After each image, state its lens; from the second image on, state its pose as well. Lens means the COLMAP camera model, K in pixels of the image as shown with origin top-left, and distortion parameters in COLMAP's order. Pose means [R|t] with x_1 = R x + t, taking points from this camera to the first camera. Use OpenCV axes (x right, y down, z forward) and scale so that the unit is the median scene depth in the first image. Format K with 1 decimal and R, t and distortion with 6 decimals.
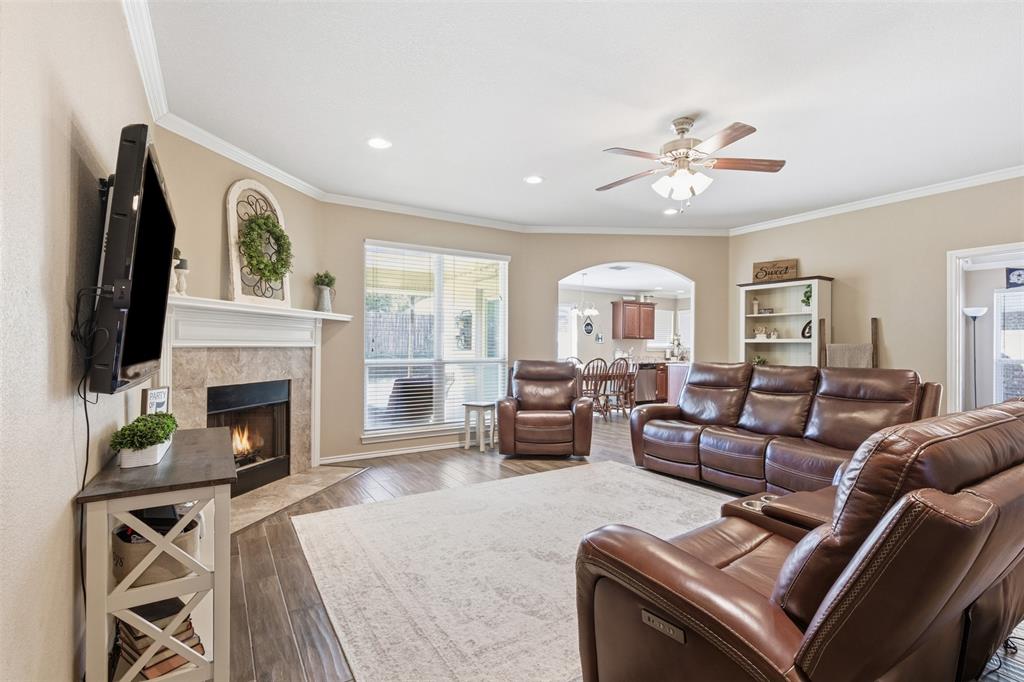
lens RADIAL K [[475.7, 0, 513.8], [0, 475.7, 345.0], [0, 0, 1]] dist [-0.001216, -0.000010]
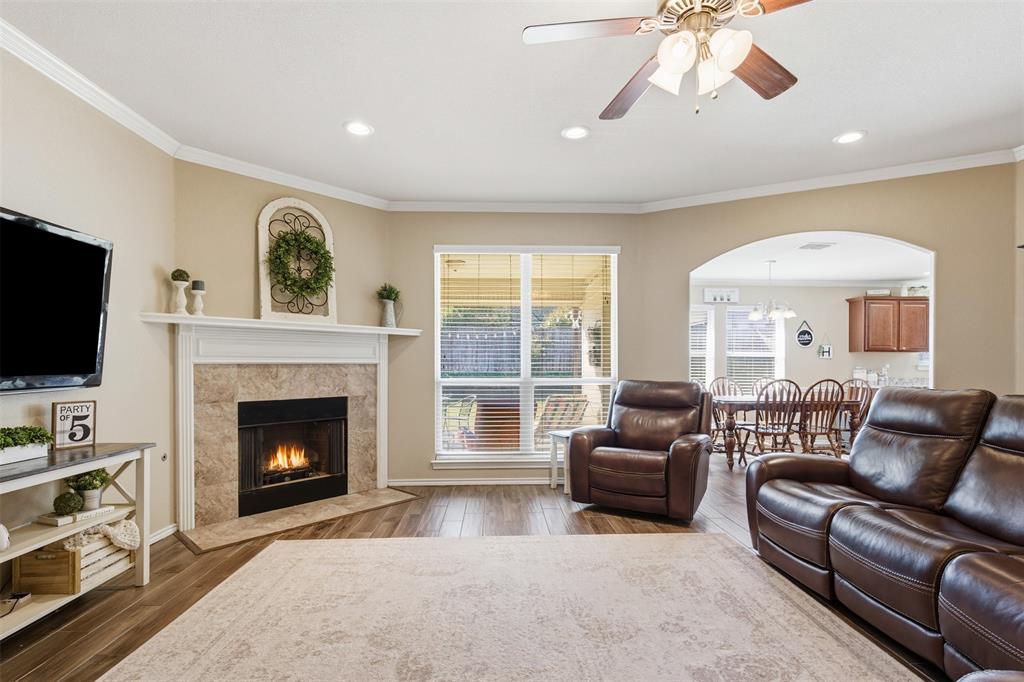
lens RADIAL K [[490.0, 0, 512.1], [0, 490.0, 366.4], [0, 0, 1]] dist [0.001135, 0.000259]
pose [[0.863392, -0.002505, -0.504528, 0.335648], [0.005049, 0.999980, 0.003675, 0.007725], [0.504509, -0.005721, 0.863388, 0.297547]]
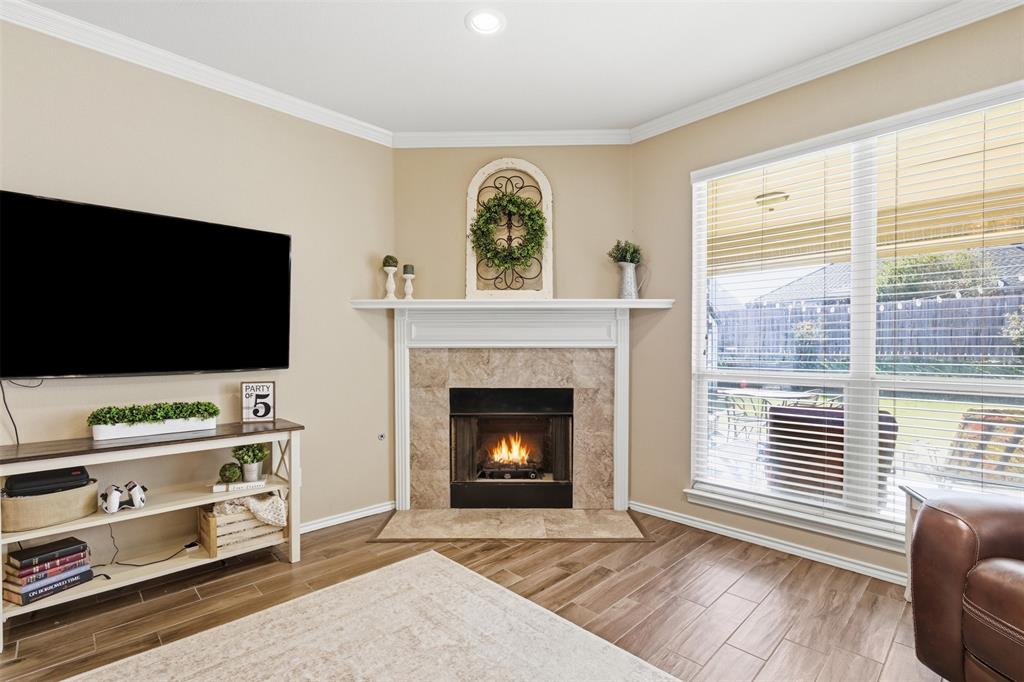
lens RADIAL K [[468.5, 0, 512.4], [0, 468.5, 355.9], [0, 0, 1]] dist [0.000846, 0.000260]
pose [[0.205217, 0.013020, -0.978630, 0.276008], [0.002463, 0.999901, 0.013820, 0.006784], [0.978713, -0.005246, 0.205165, 0.739877]]
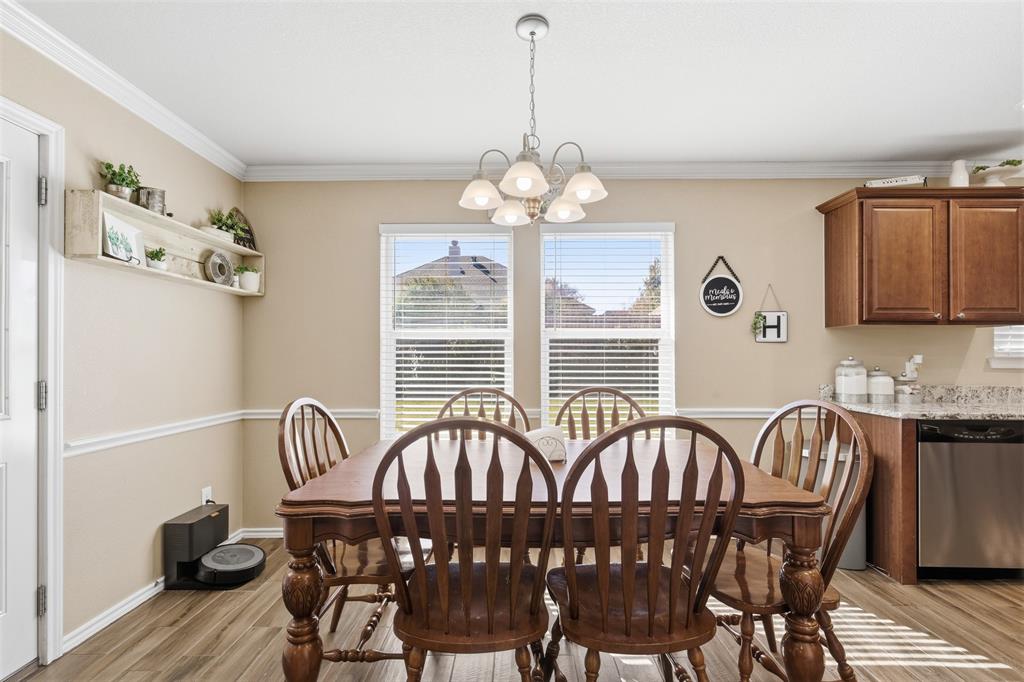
lens RADIAL K [[468.5, 0, 512.4], [0, 468.5, 355.9], [0, 0, 1]] dist [0.000846, 0.000260]
pose [[0.833181, -0.005959, -0.552968, 0.482484], [0.004229, 0.999981, -0.004403, 0.014673], [0.552984, 0.001330, 0.833191, 1.494709]]
